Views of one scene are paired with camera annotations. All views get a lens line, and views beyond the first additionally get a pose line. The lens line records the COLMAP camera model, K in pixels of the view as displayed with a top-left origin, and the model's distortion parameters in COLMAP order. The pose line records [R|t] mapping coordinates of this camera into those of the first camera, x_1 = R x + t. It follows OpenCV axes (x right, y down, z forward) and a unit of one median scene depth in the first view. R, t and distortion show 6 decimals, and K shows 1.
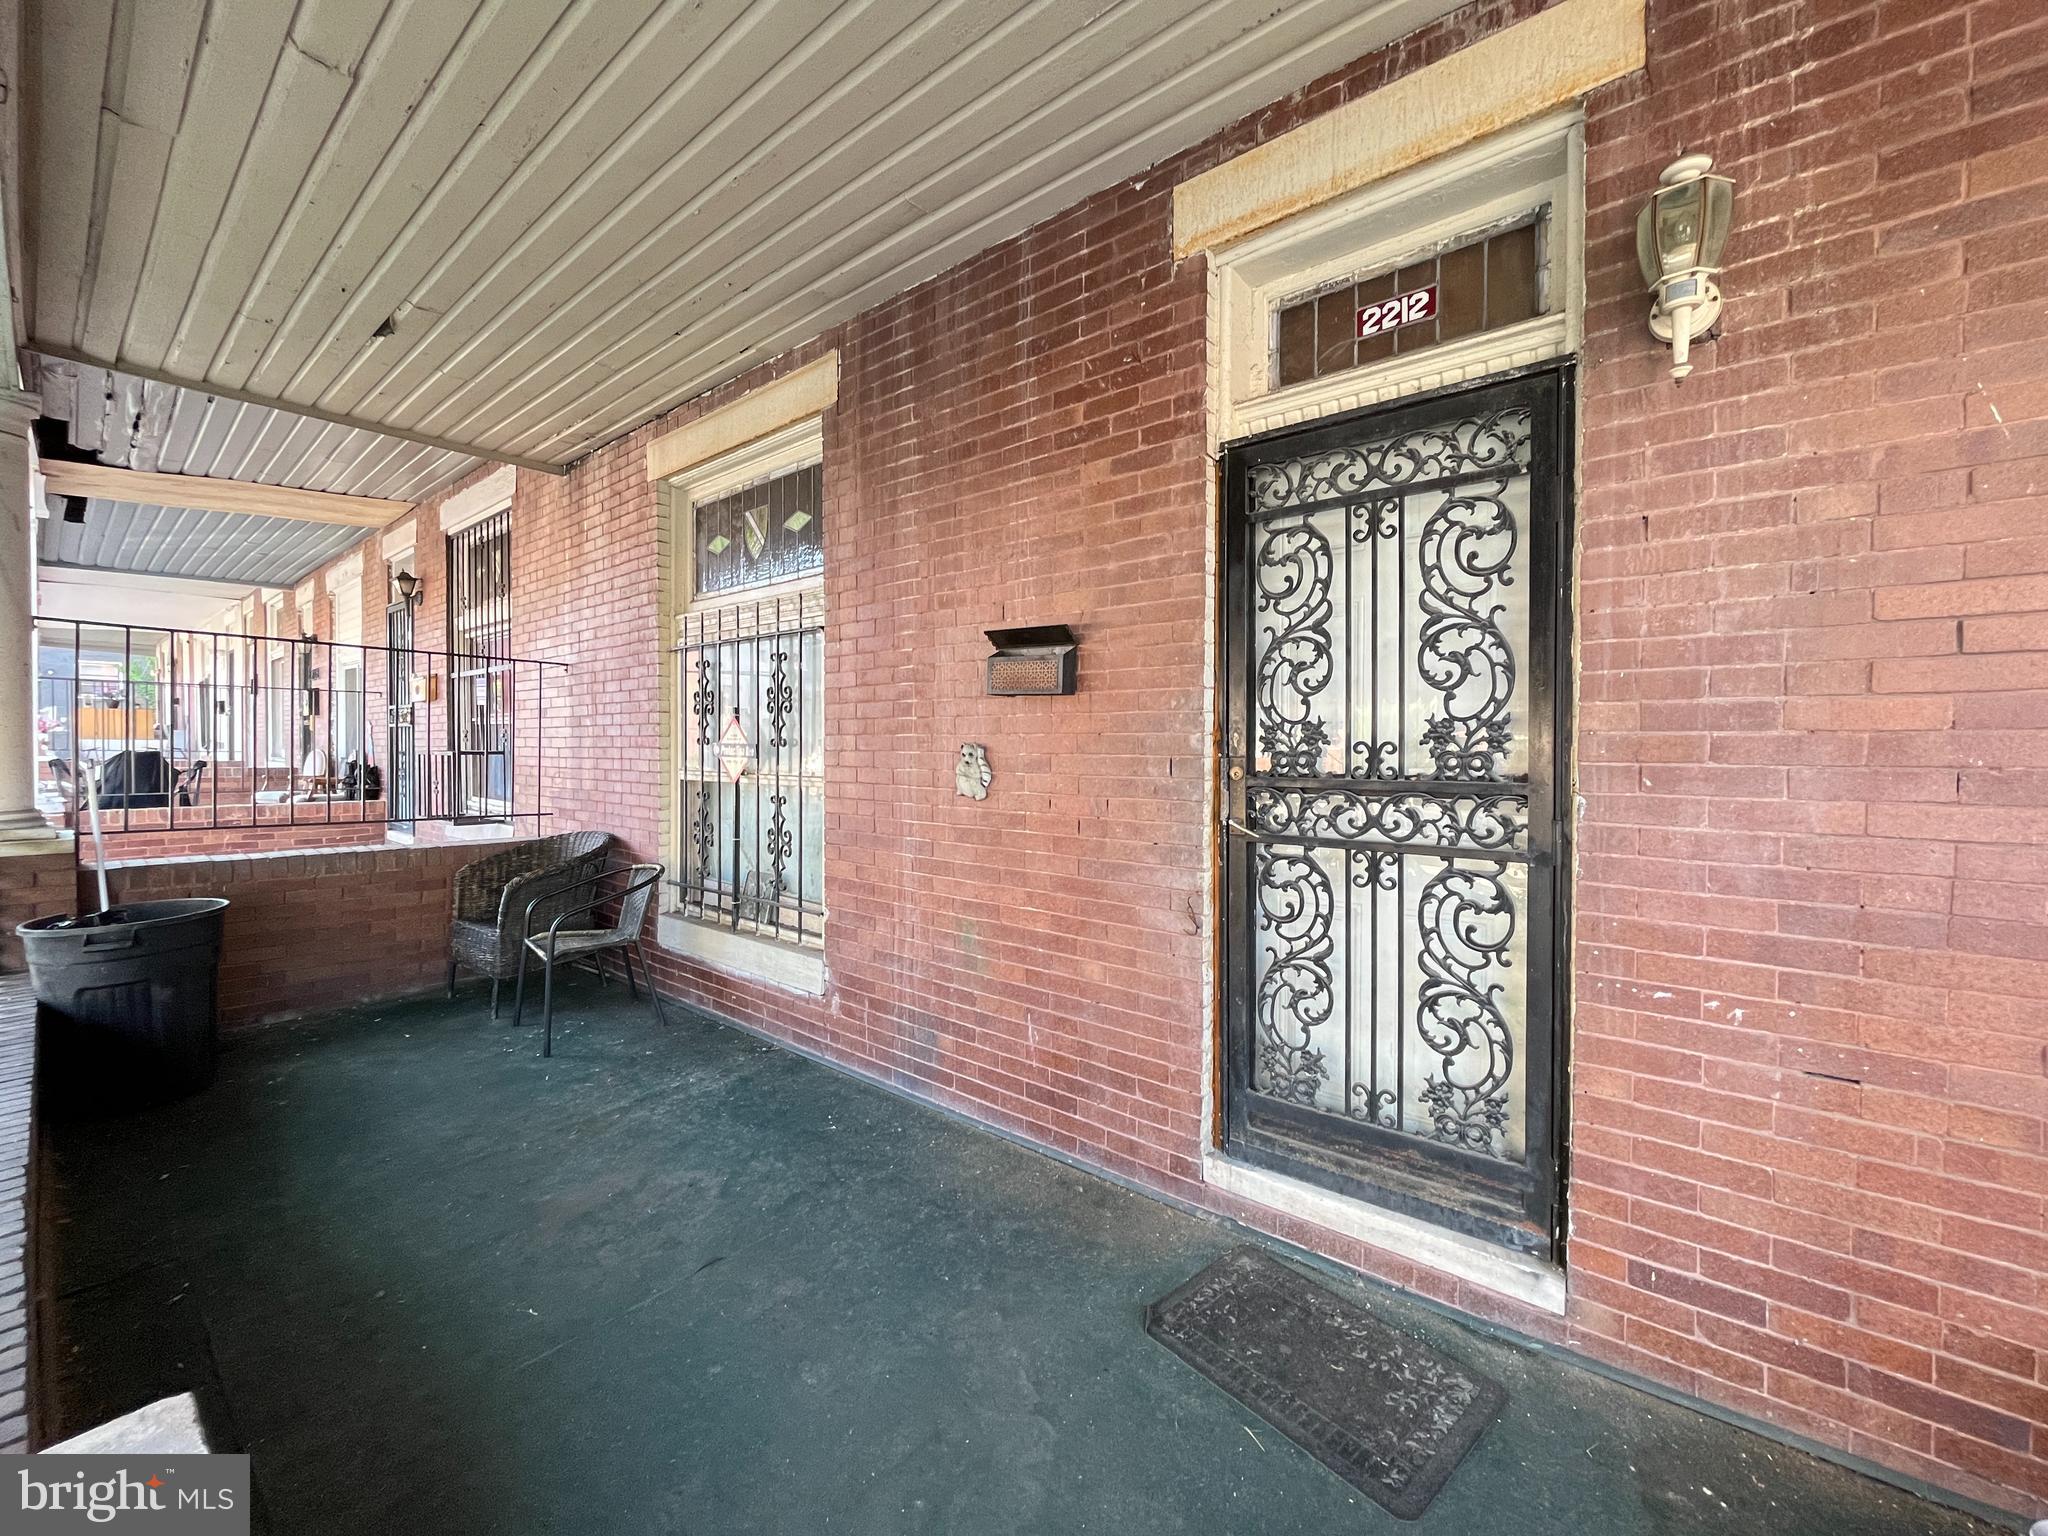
lens RADIAL K [[822.0, 0, 1033.0], [0, 822.0, 766.6], [0, 0, 1]] dist [-0.000522, -0.000975]
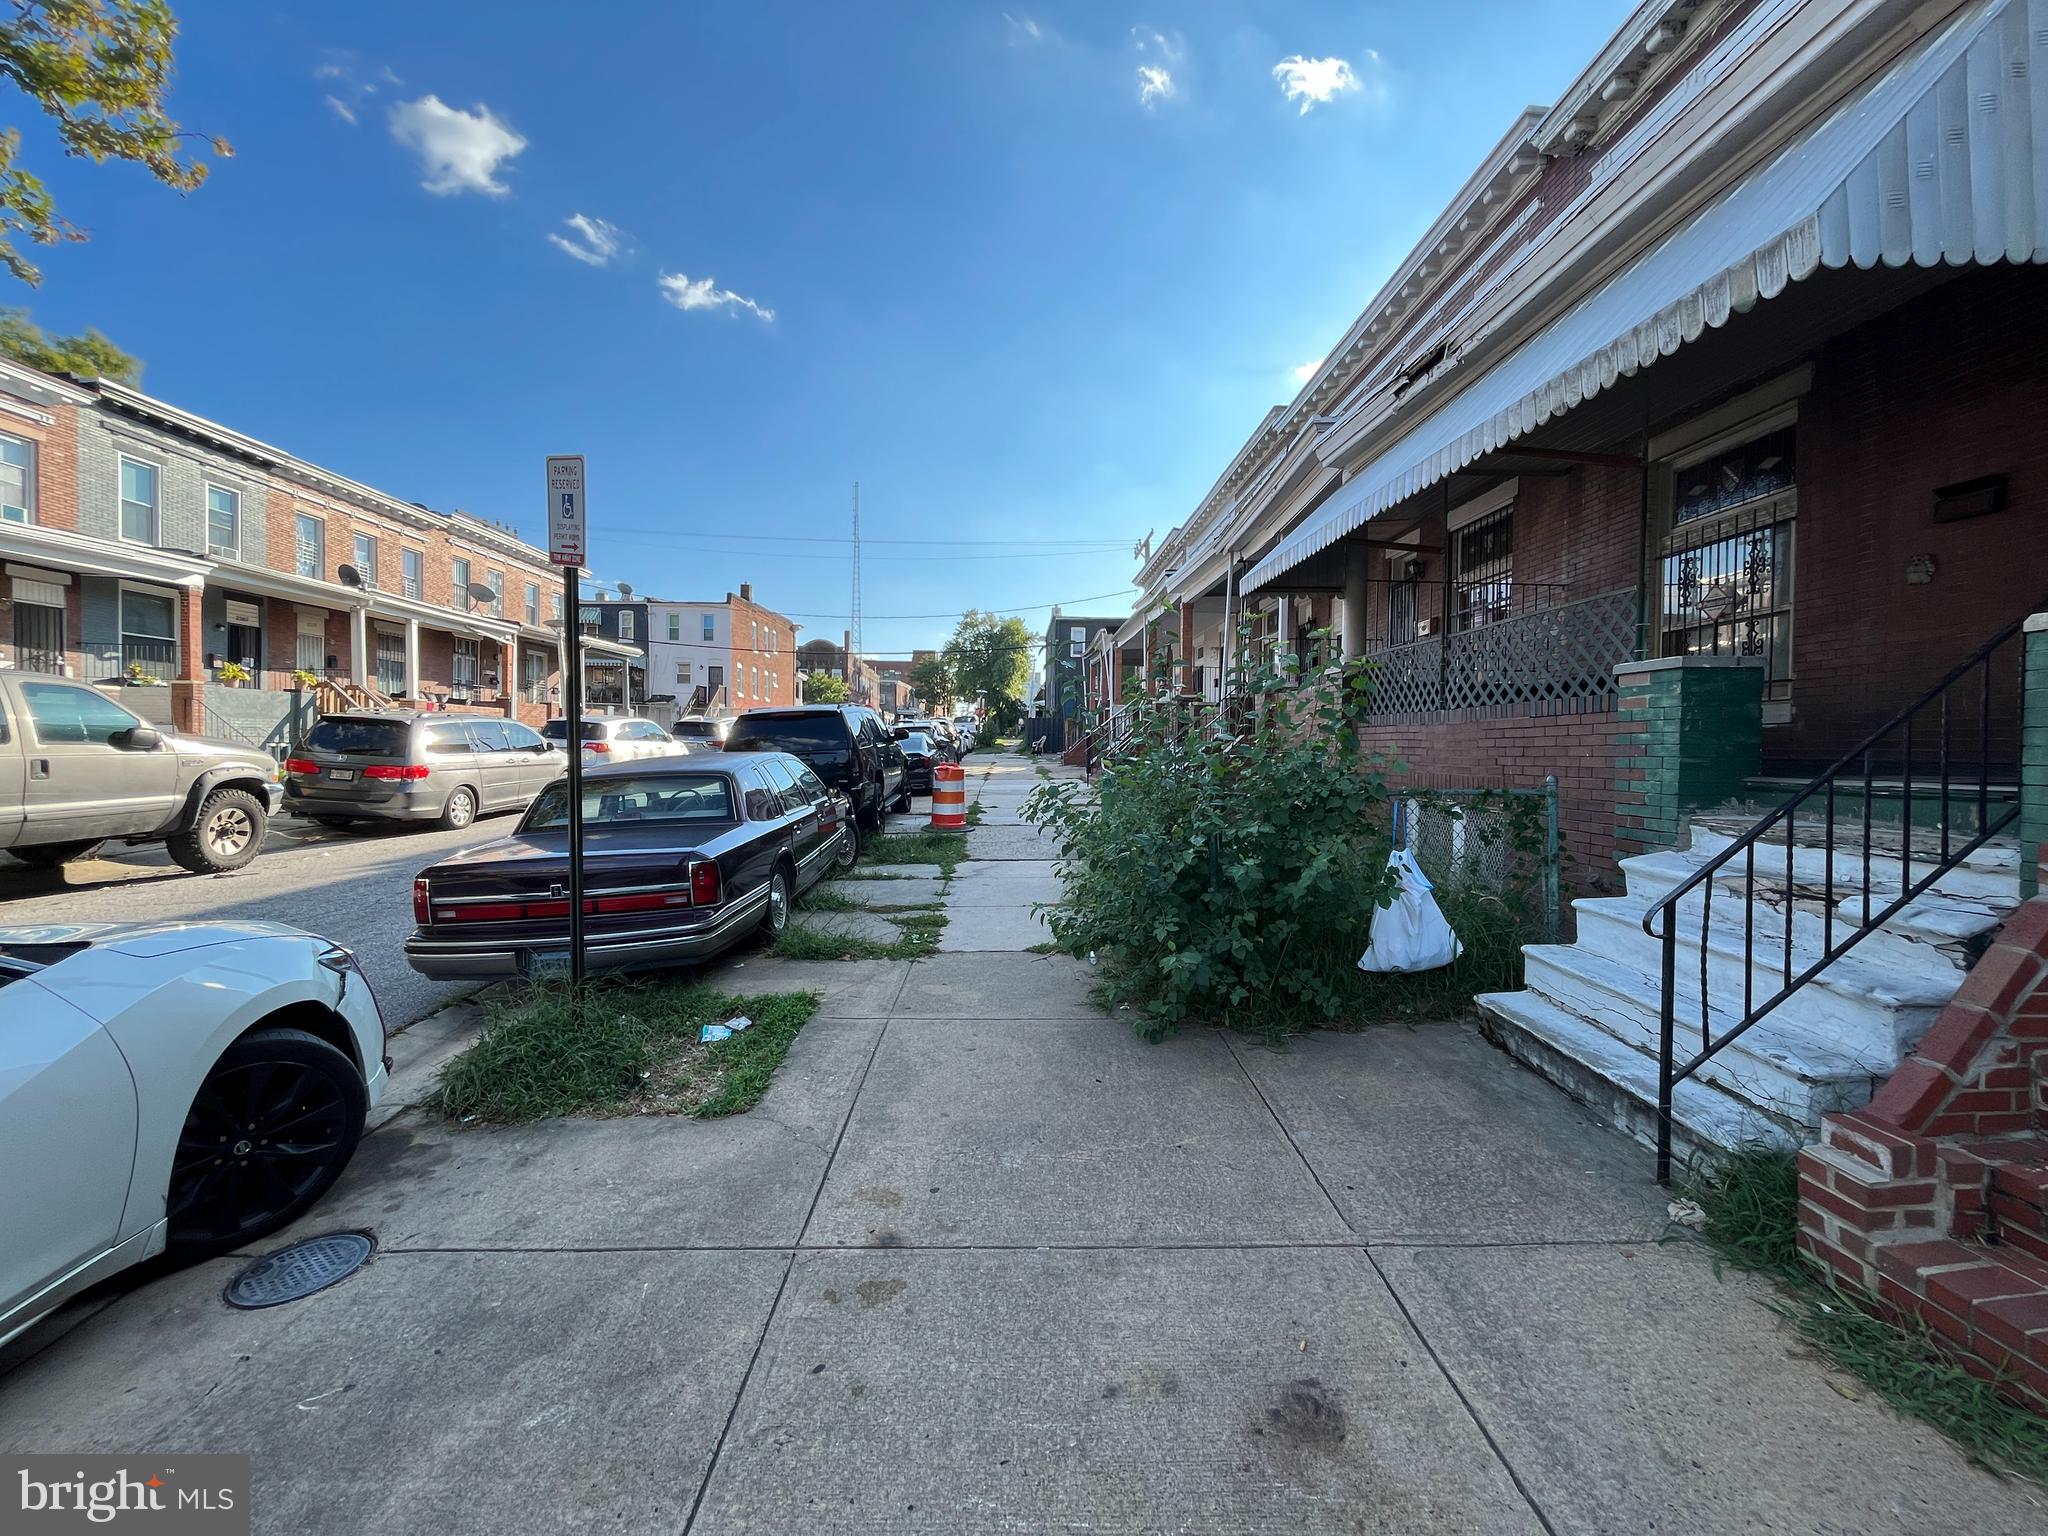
lens RADIAL K [[822.0, 0, 1025.0], [0, 822.0, 764.0], [0, 0, 1]] dist [-0.000522, -0.000975]
pose [[0.648671, 0.012175, -0.760972, 0.038037], [-0.018340, 0.999832, 0.000363, 0.620900], [0.760848, 0.013721, 0.648785, -2.227904]]
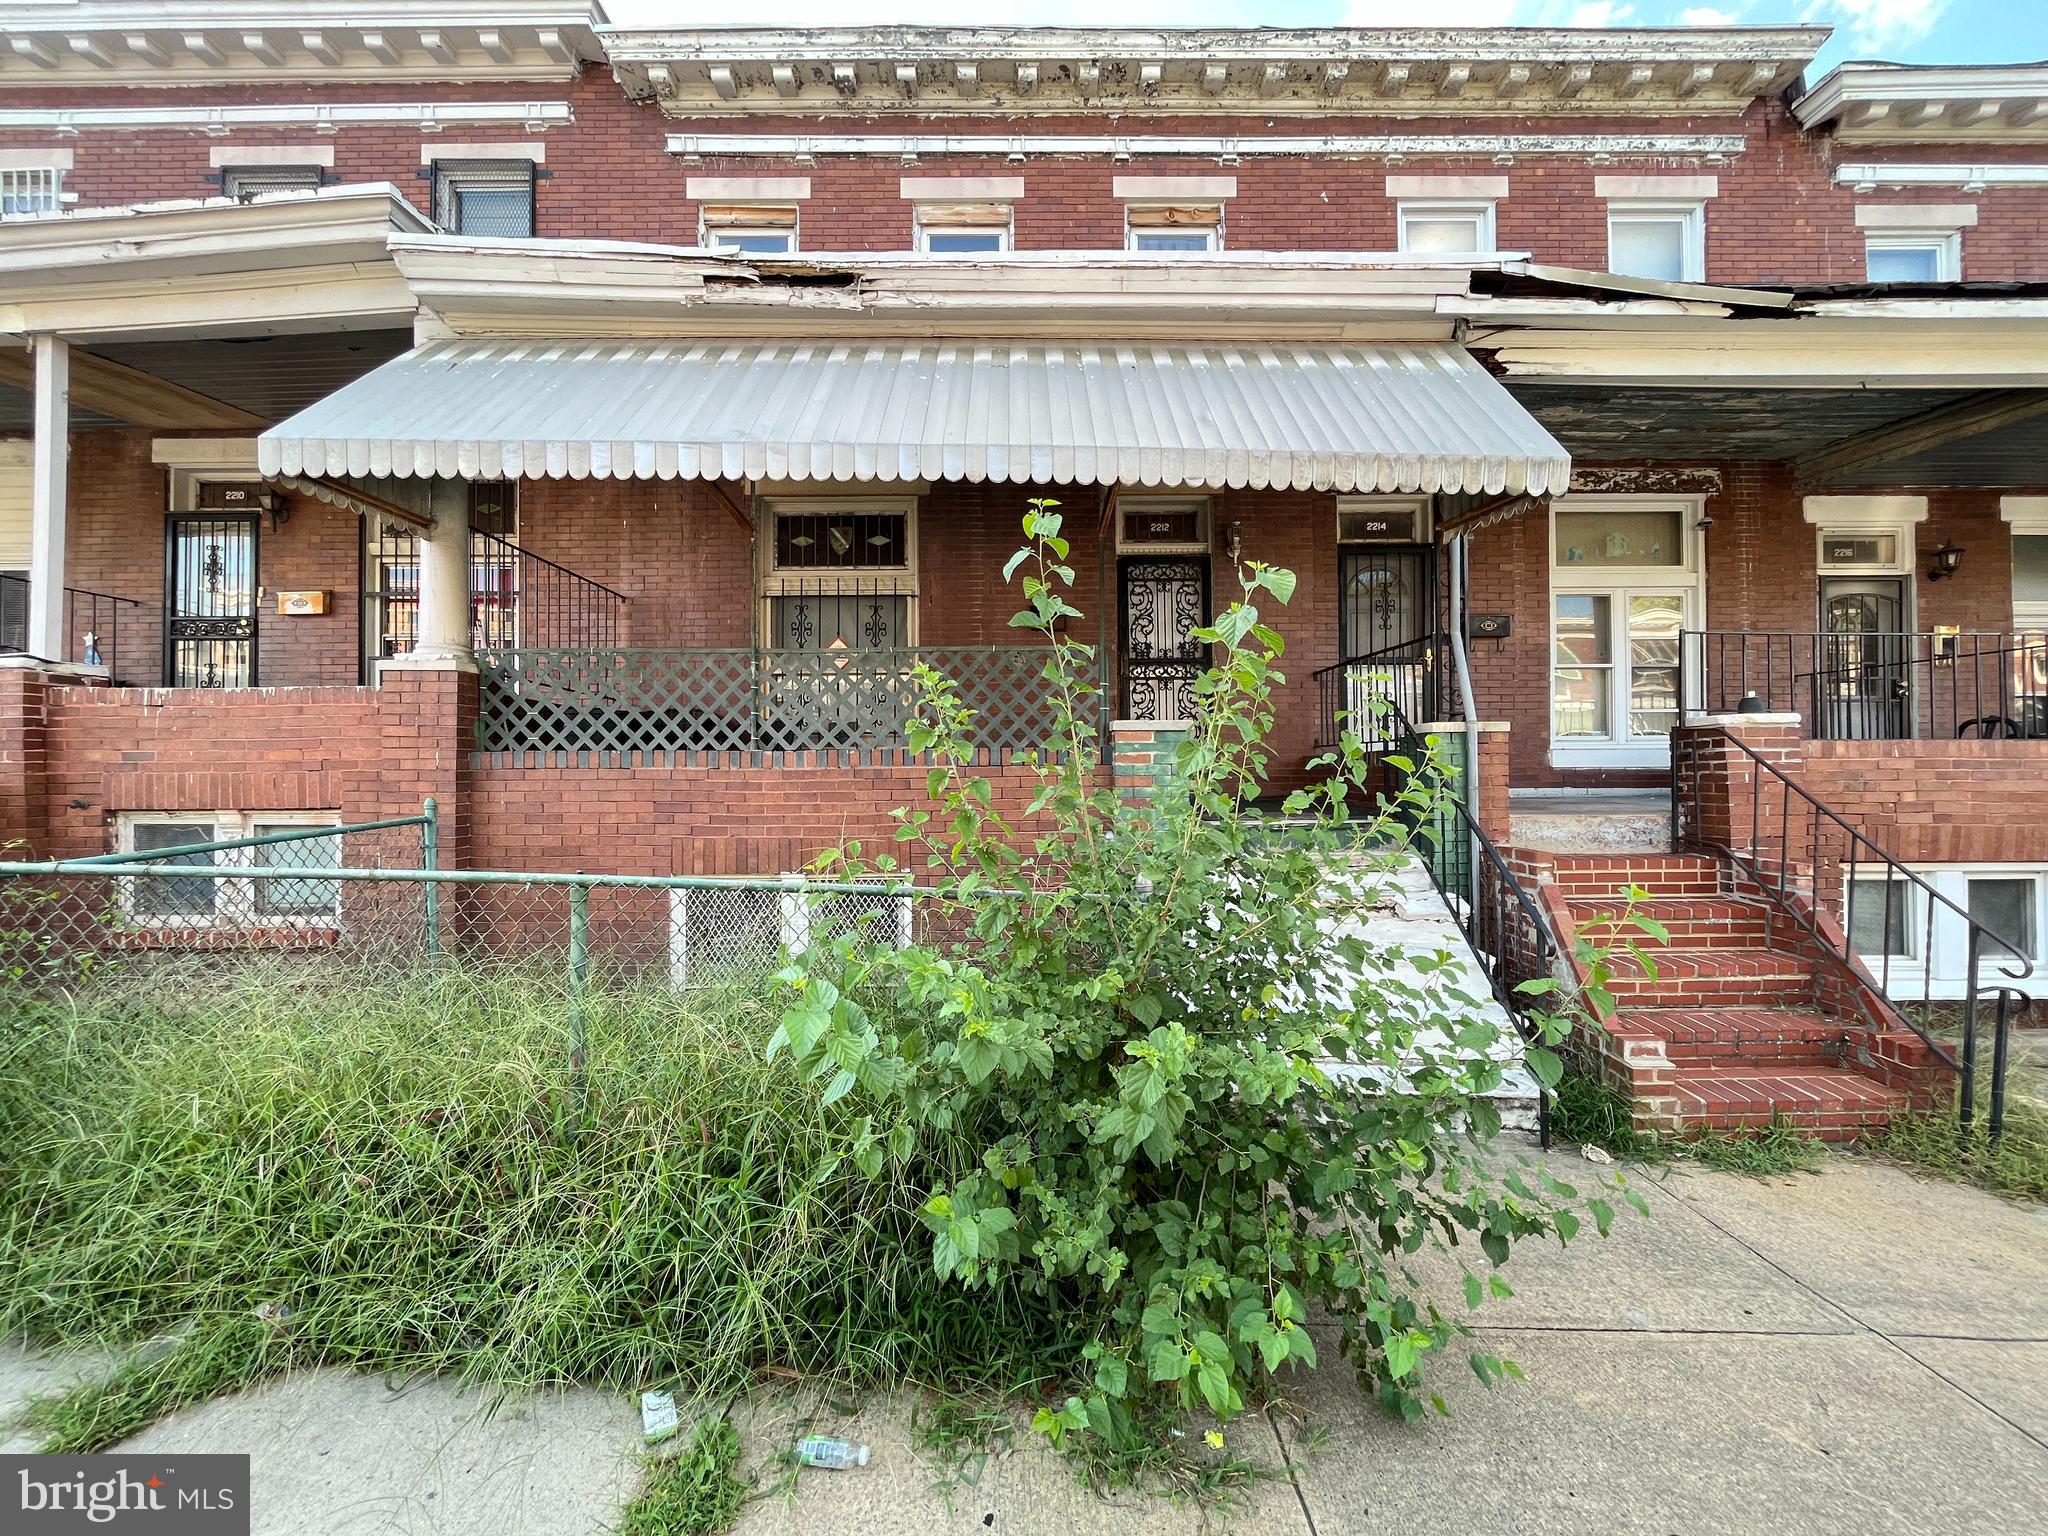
lens RADIAL K [[822.0, 0, 1033.4], [0, 822.0, 764.2], [0, 0, 1]] dist [-0.000522, -0.000975]
pose [[0.769164, -0.005194, 0.639030, -2.142448], [0.025998, 0.999393, -0.023169, 0.500451], [-0.638522, 0.034435, 0.768833, -1.256019]]
